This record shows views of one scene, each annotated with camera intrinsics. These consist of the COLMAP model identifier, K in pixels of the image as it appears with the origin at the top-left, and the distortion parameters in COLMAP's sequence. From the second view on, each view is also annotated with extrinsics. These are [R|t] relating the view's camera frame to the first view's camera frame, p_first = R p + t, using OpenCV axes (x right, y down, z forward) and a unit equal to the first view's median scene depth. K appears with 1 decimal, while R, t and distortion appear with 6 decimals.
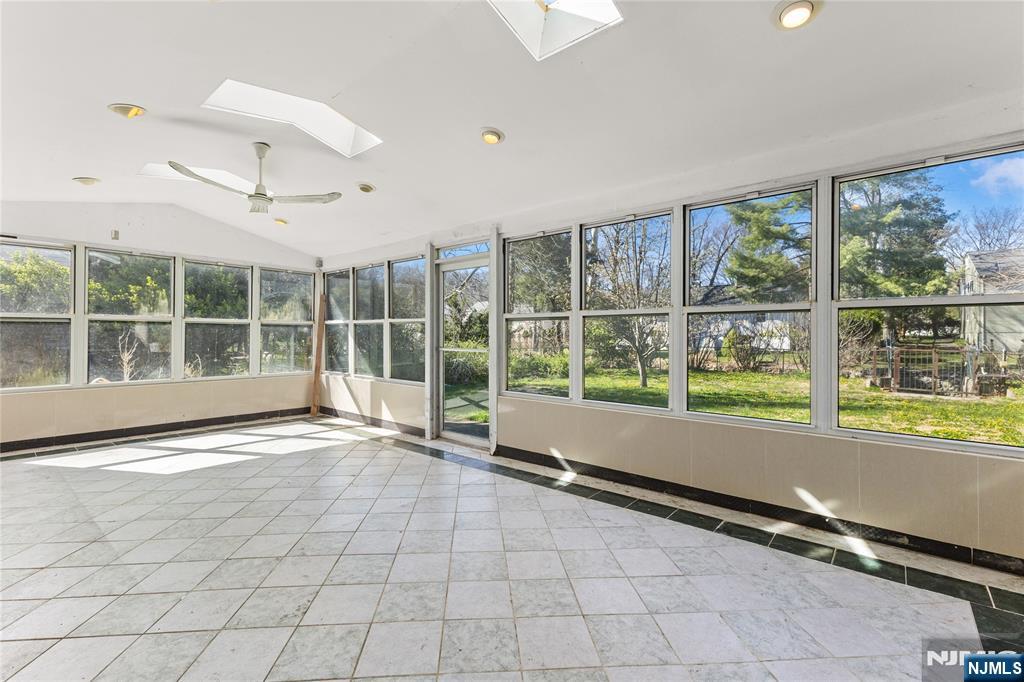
lens RADIAL K [[435.0, 0, 512.0], [0, 435.0, 341.0], [0, 0, 1]] dist [0.002631, 0.000172]
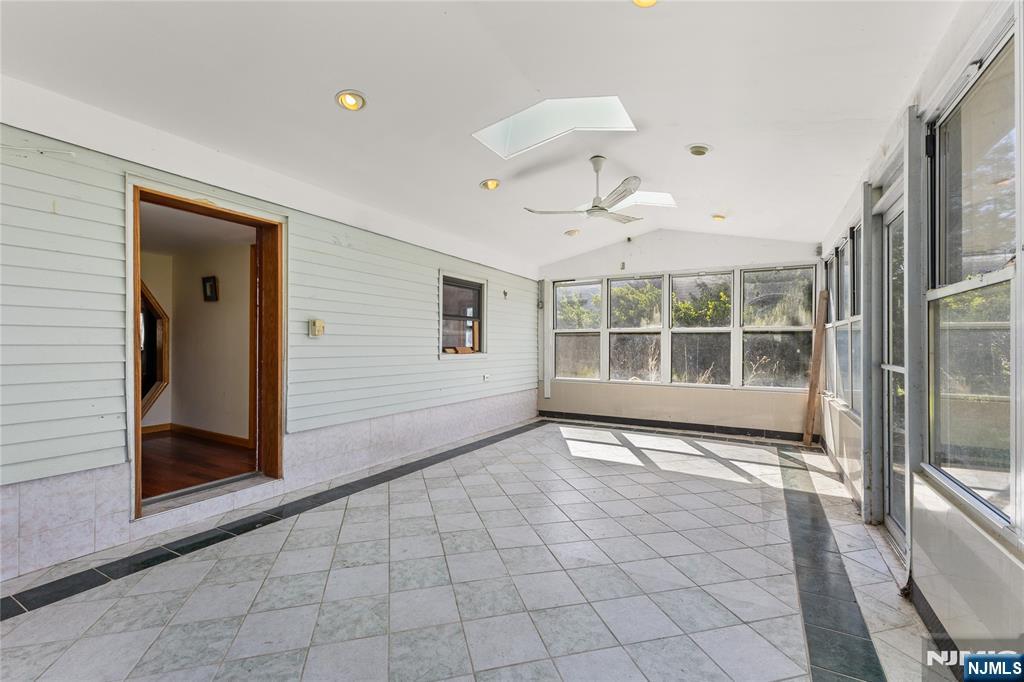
lens RADIAL K [[444.4, 0, 511.1], [0, 444.4, 345.9], [0, 0, 1]] dist [-0.000253, -0.000032]
pose [[0.193596, -0.000811, -0.981081, 0.273123], [-0.015568, 0.999871, -0.003899, 0.002976], [0.980958, 0.016029, 0.193559, 0.384709]]
